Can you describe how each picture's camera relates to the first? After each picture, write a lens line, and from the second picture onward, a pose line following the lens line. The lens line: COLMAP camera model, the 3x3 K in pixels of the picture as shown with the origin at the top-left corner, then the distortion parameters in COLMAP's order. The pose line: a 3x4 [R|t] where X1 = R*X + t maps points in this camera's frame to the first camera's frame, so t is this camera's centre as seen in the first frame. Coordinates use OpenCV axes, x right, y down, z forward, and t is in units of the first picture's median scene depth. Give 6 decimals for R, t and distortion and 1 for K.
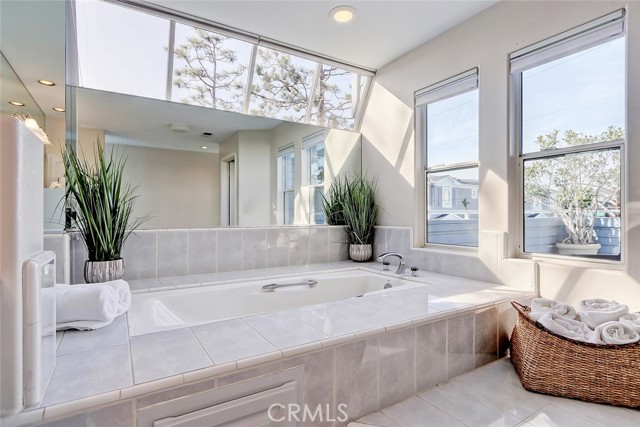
lens RADIAL K [[325.5, 0, 316.9], [0, 325.5, 214.6], [0, 0, 1]] dist [0.000328, -0.001631]
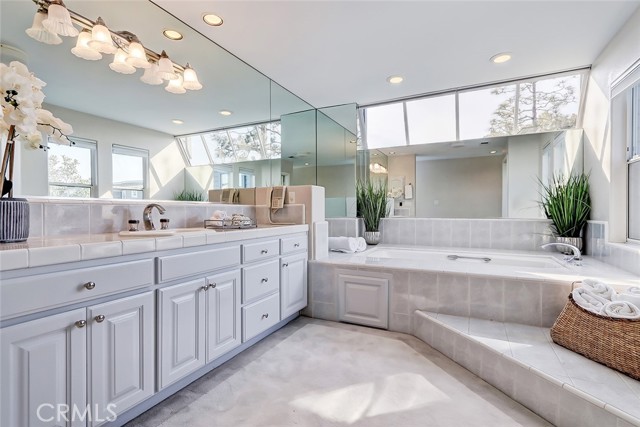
lens RADIAL K [[304.1, 0, 319.8], [0, 304.1, 212.5], [0, 0, 1]] dist [-0.005196, -0.000795]
pose [[0.524825, 0.003074, -0.851204, 0.753958], [0.004204, 0.999972, 0.006204, 0.001467], [0.851200, -0.006834, 0.524798, -0.286753]]
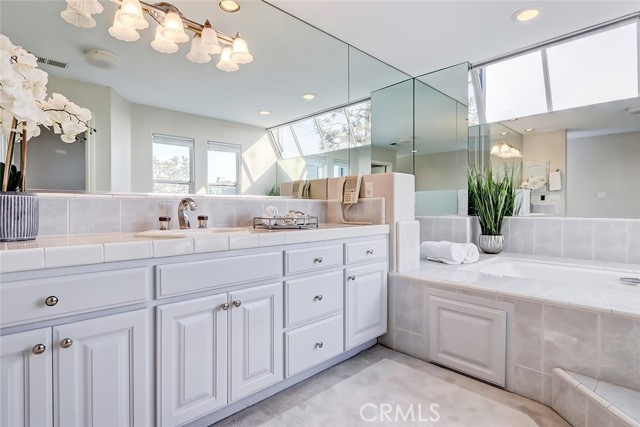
lens RADIAL K [[325.5, 0, 321.7], [0, 325.5, 209.3], [0, 0, 1]] dist [0.000328, -0.001631]
pose [[0.203933, 0.005990, -0.978967, 0.613260], [0.003599, 0.999970, 0.006868, 0.002525], [0.978978, -0.004924, 0.203905, -0.086484]]
